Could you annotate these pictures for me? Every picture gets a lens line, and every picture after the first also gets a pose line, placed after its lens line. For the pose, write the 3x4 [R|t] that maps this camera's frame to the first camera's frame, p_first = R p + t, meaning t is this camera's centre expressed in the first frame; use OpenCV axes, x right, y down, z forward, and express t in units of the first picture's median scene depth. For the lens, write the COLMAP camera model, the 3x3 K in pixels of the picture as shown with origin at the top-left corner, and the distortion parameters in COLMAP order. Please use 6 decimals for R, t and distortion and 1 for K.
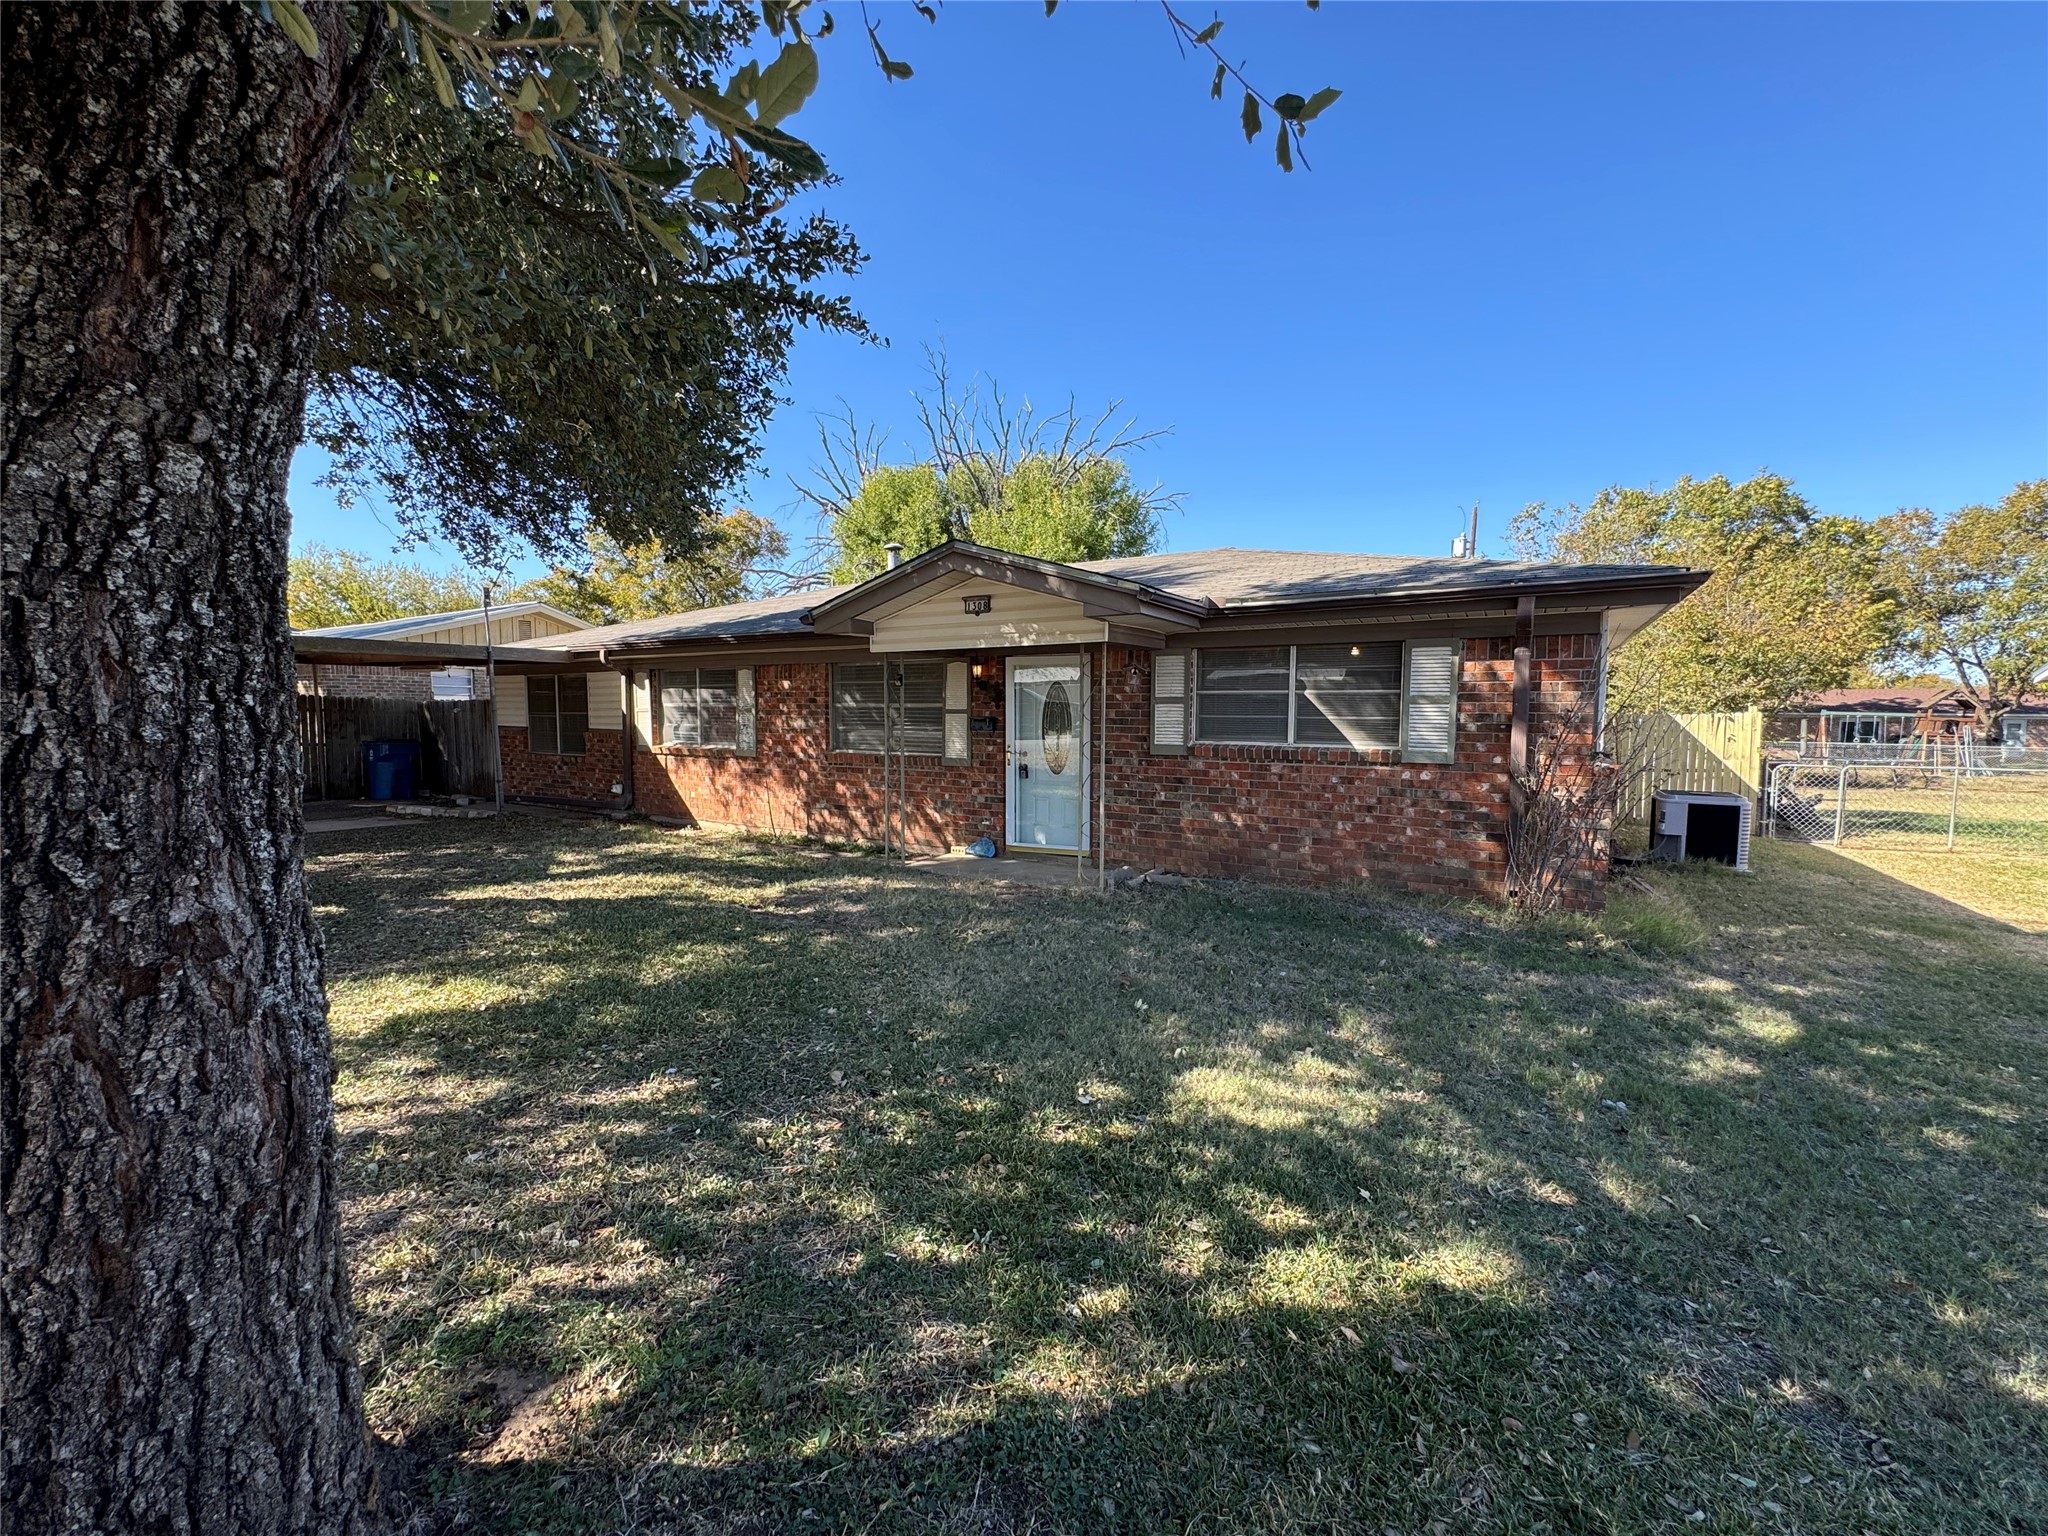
lens RADIAL K [[816.4, 0, 1044.1], [0, 816.4, 769.1], [0, 0, 1]] dist [-0.000612, 0.000070]
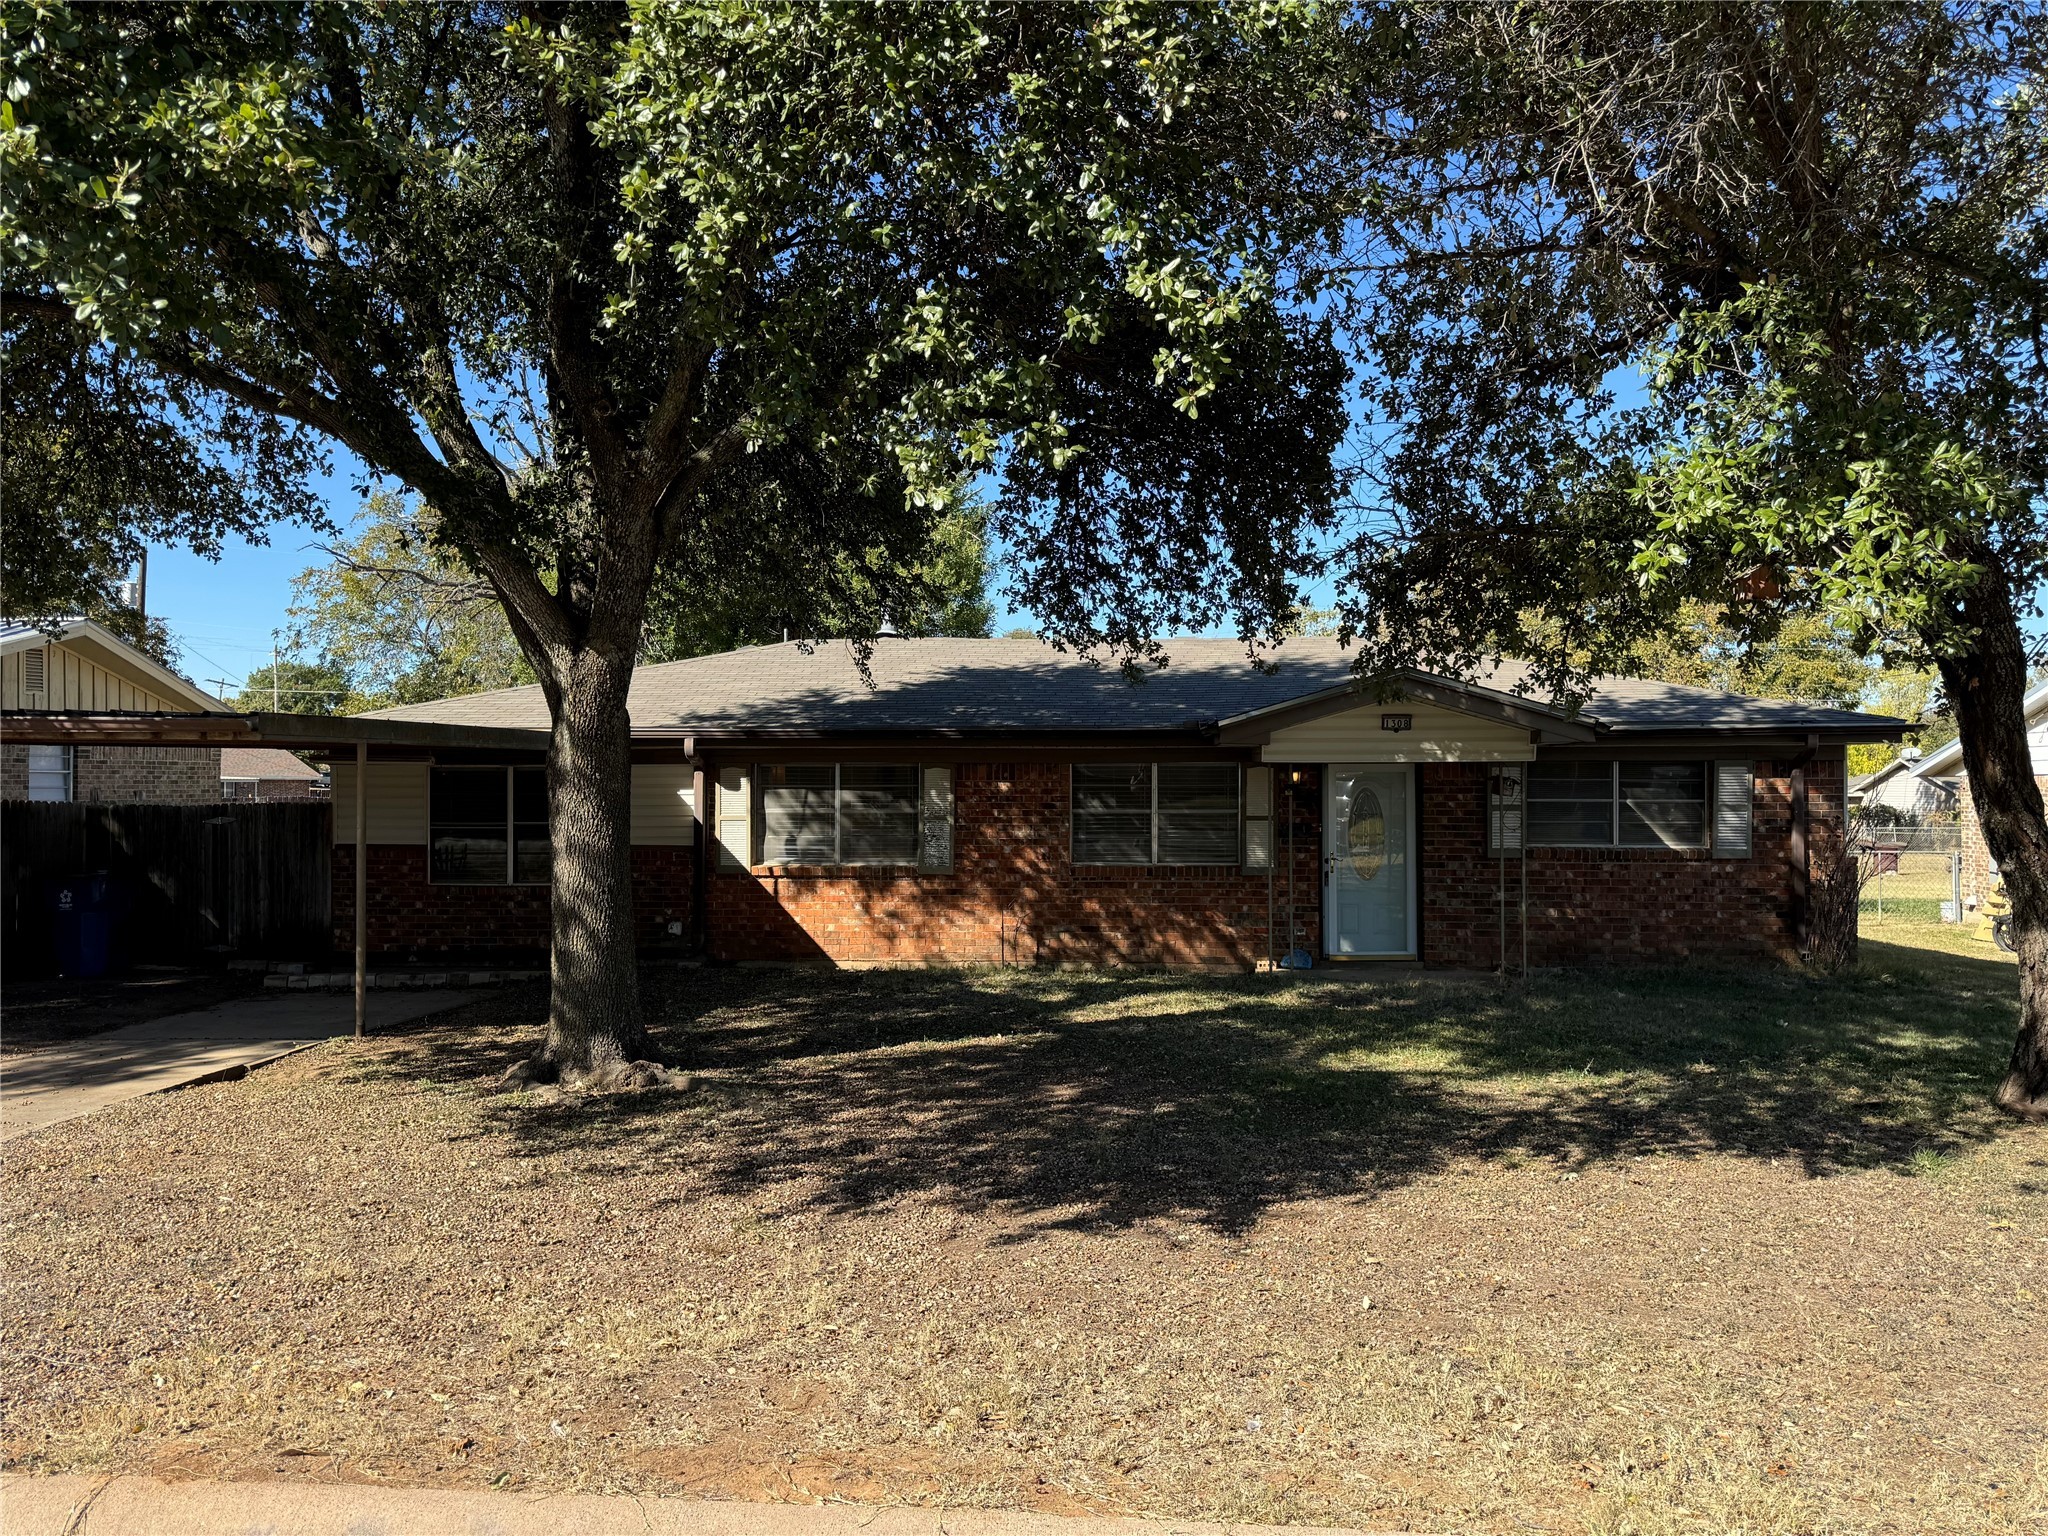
lens RADIAL K [[1434.1, 0, 1016.8], [0, 1434.1, 764.7], [0, 0, 1]] dist [0.068738, -0.075213]
pose [[0.899776, 0.003816, 0.436335, -1.104741], [0.035354, 0.996037, -0.081613, -0.005776], [-0.434918, 0.088860, 0.896075, -0.393449]]
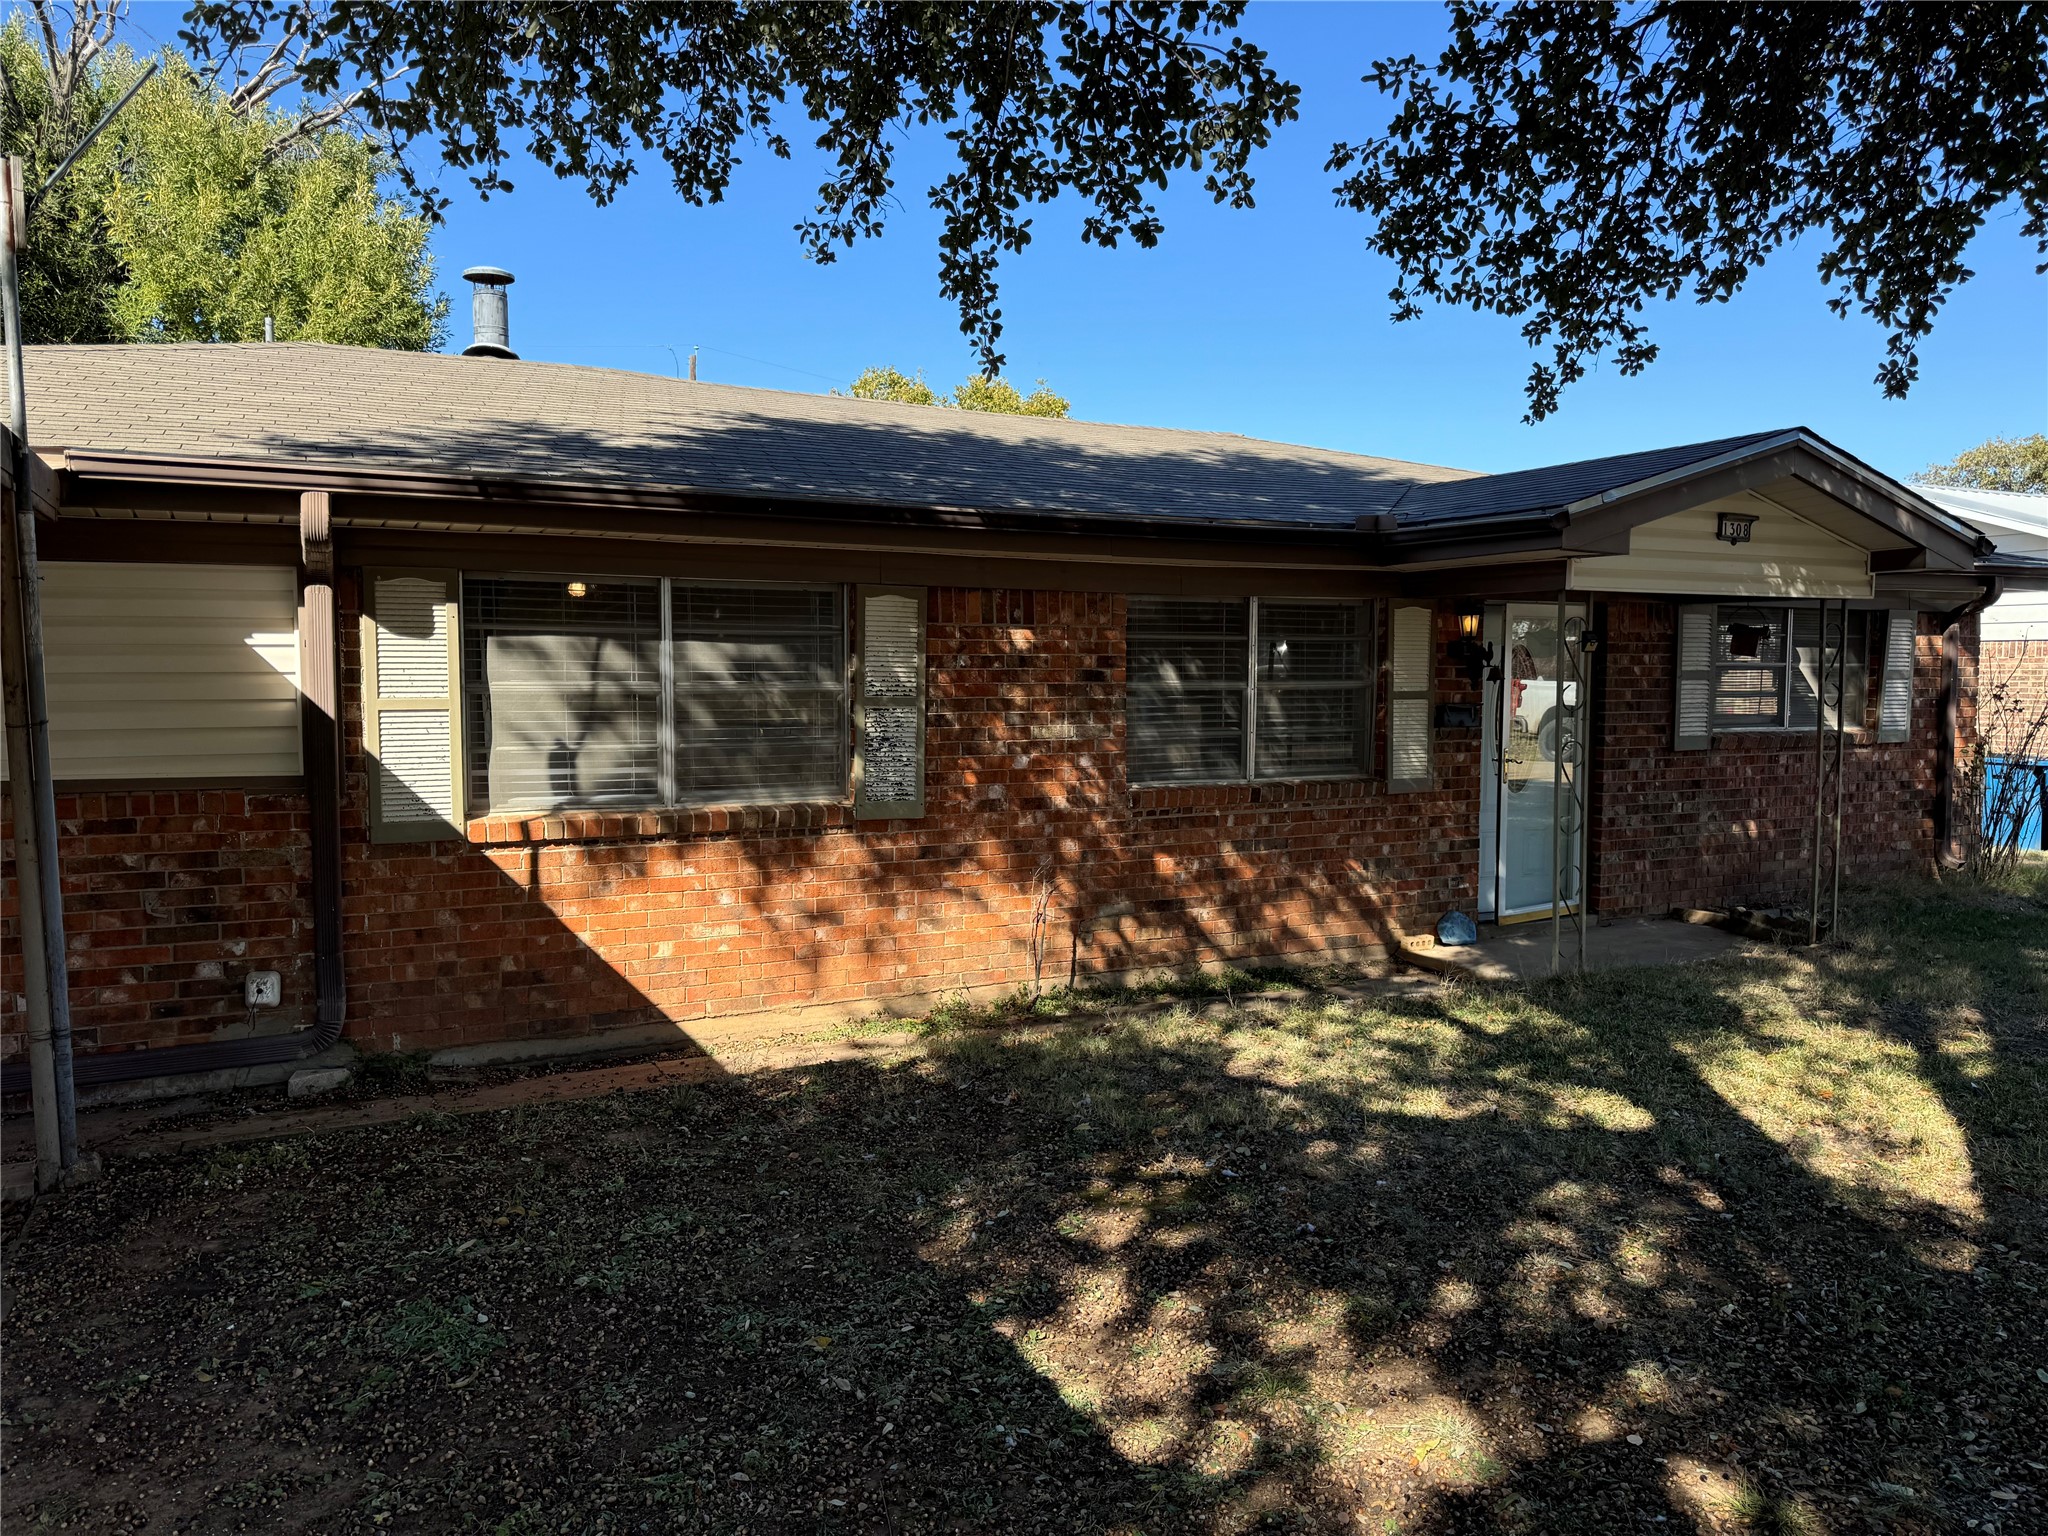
lens RADIAL K [[1434.1, 0, 1011.5], [0, 1434.1, 778.1], [0, 0, 1]] dist [0.068738, -0.075213]
pose [[0.536279, -0.064503, 0.841573, -1.096551], [0.064532, 0.997290, 0.035316, -0.067214], [-0.841570, 0.035369, 0.538988, 0.707757]]
